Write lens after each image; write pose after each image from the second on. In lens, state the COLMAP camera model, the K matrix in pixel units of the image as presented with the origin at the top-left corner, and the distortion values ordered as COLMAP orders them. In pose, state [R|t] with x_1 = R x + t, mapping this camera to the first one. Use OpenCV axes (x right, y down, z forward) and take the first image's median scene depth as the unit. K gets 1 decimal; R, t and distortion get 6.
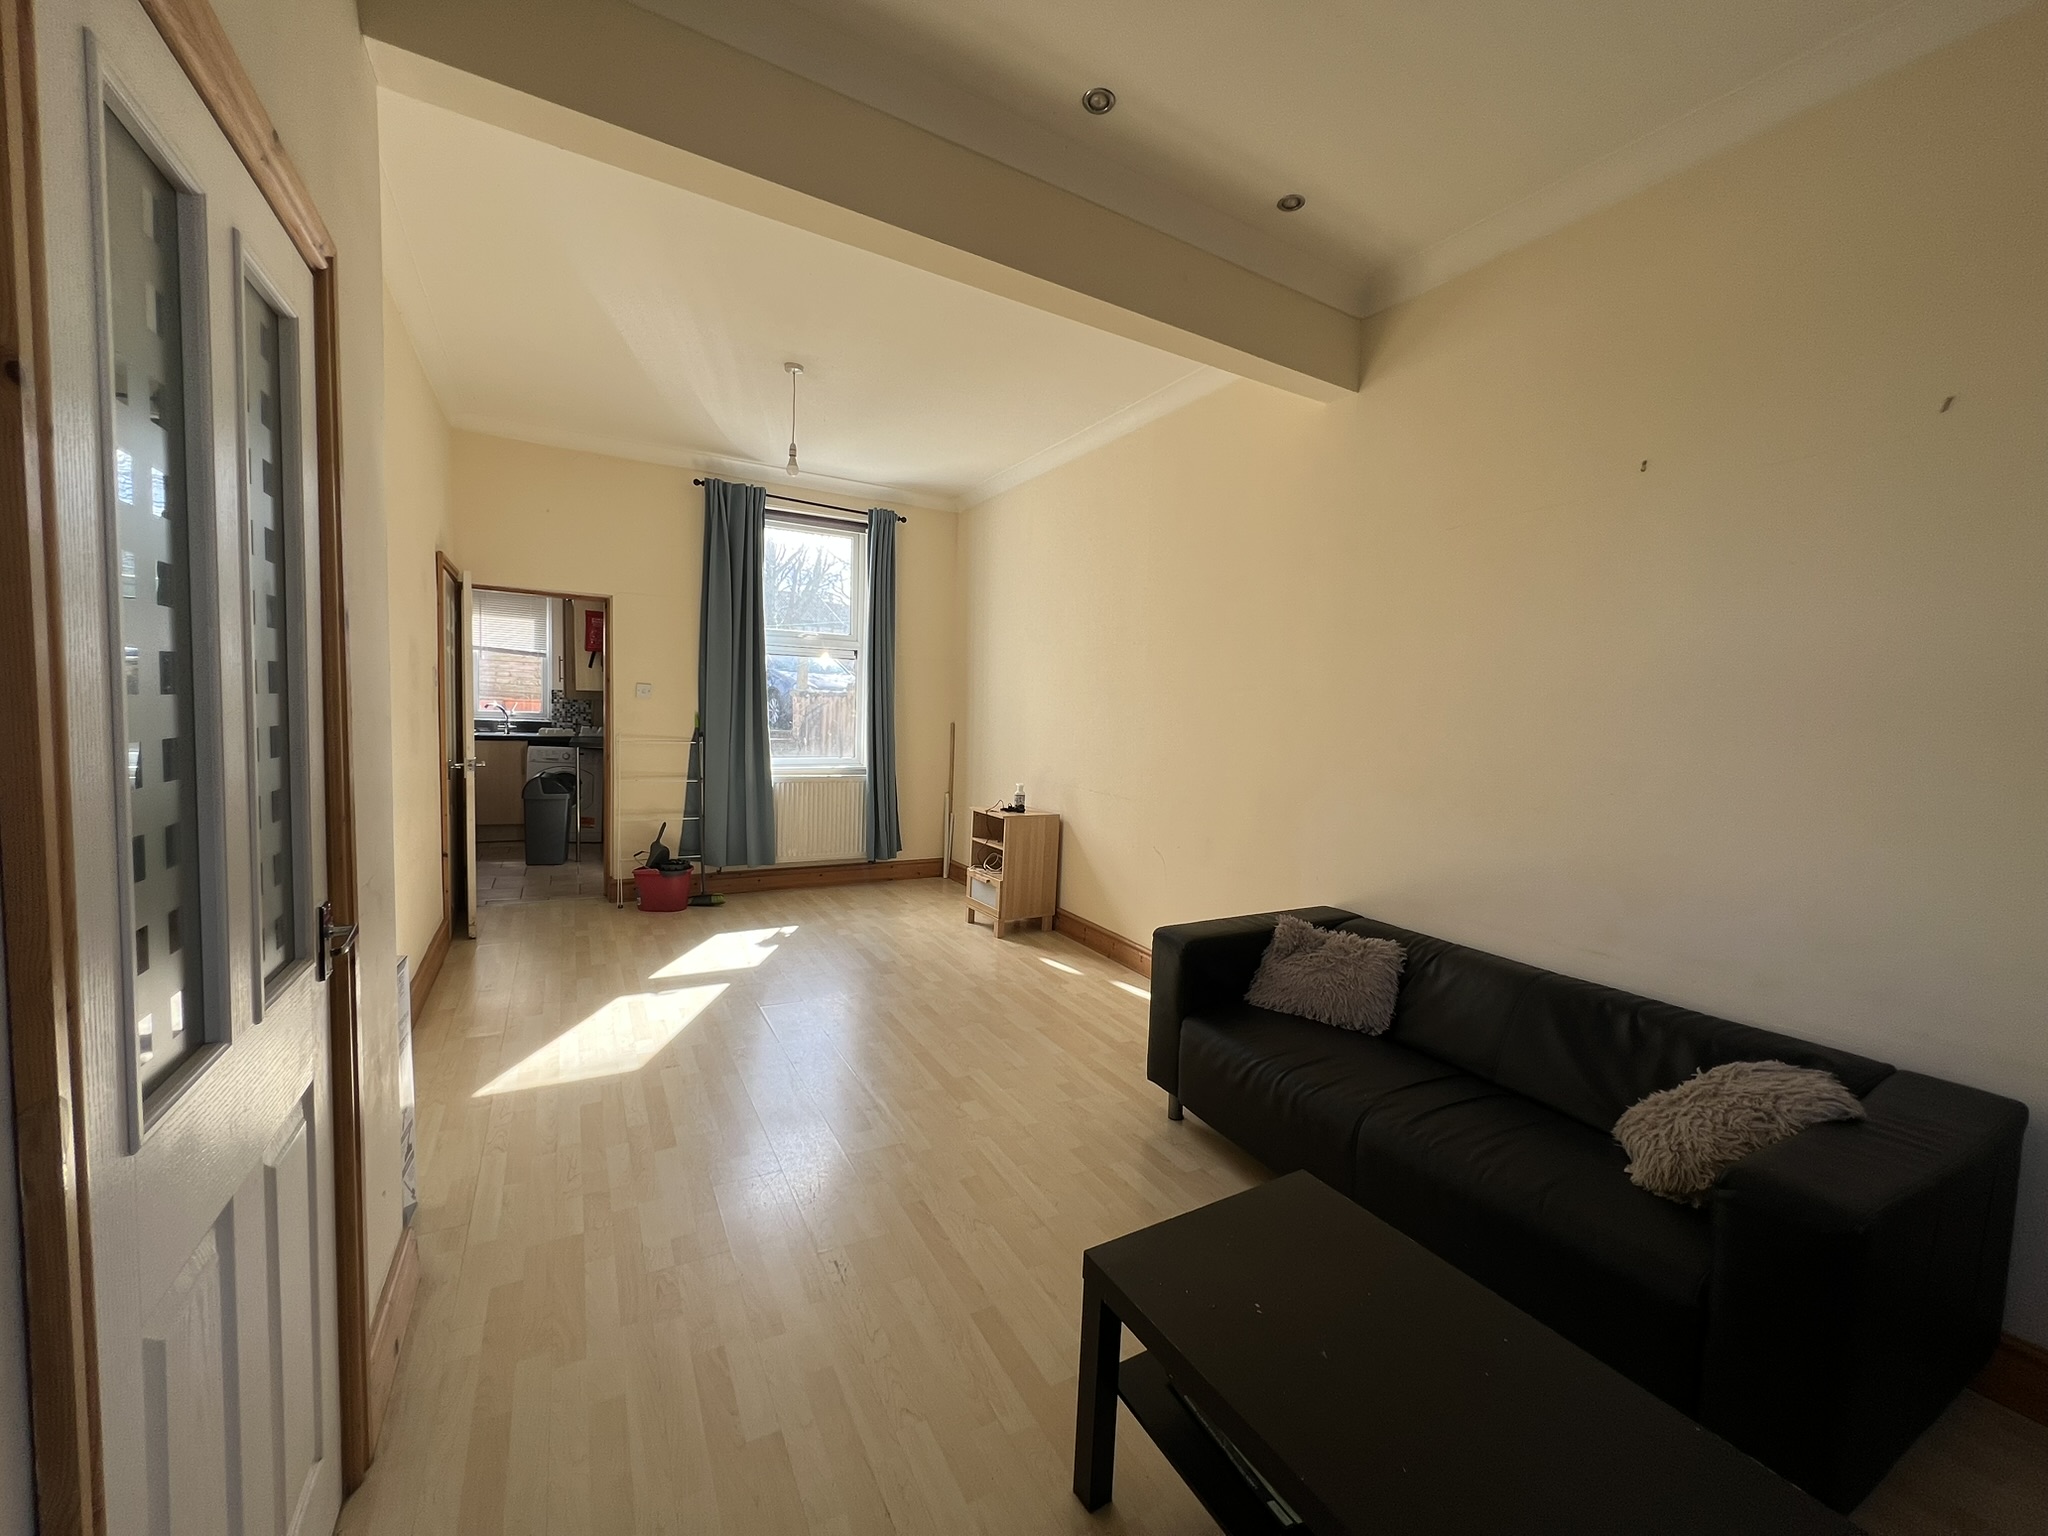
lens RADIAL K [[818.9, 0, 1030.2], [0, 818.9, 767.4], [0, 0, 1]] dist [0.001210, -0.000103]
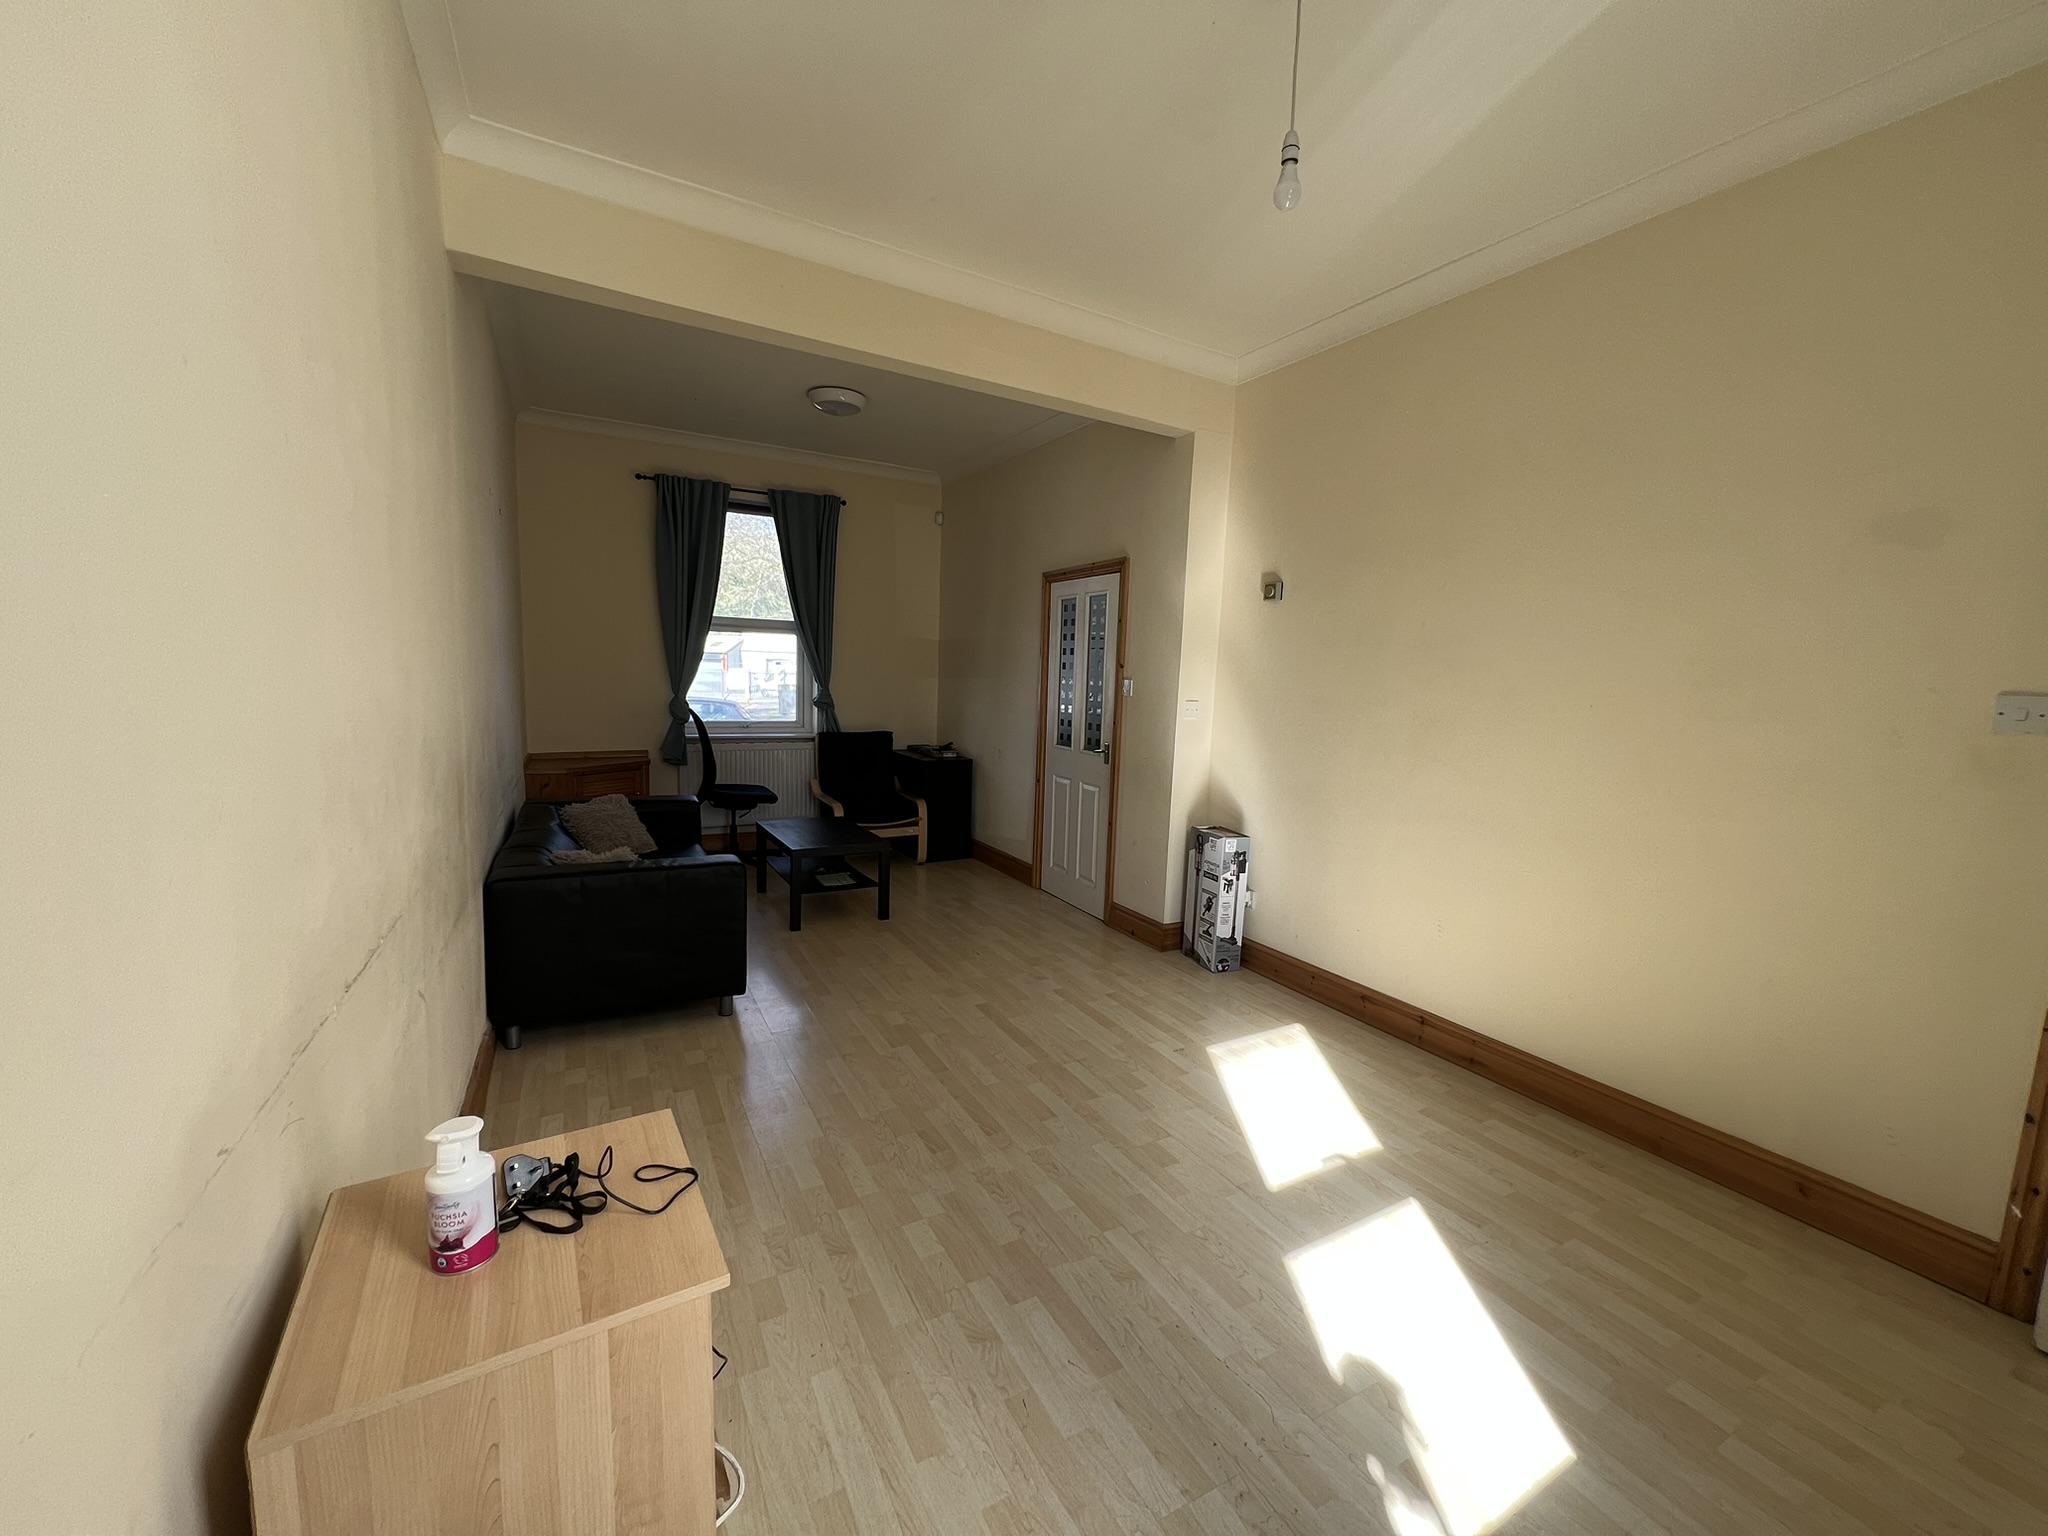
lens RADIAL K [[818.9, 0, 1032.1], [0, 818.9, 770.5], [0, 0, 1]] dist [0.001210, -0.000103]
pose [[-0.996920, -0.078425, 0.000811, -0.155025], [-0.076805, 0.978315, 0.192355, -0.116424], [-0.015879, 0.191700, -0.981325, 1.355686]]
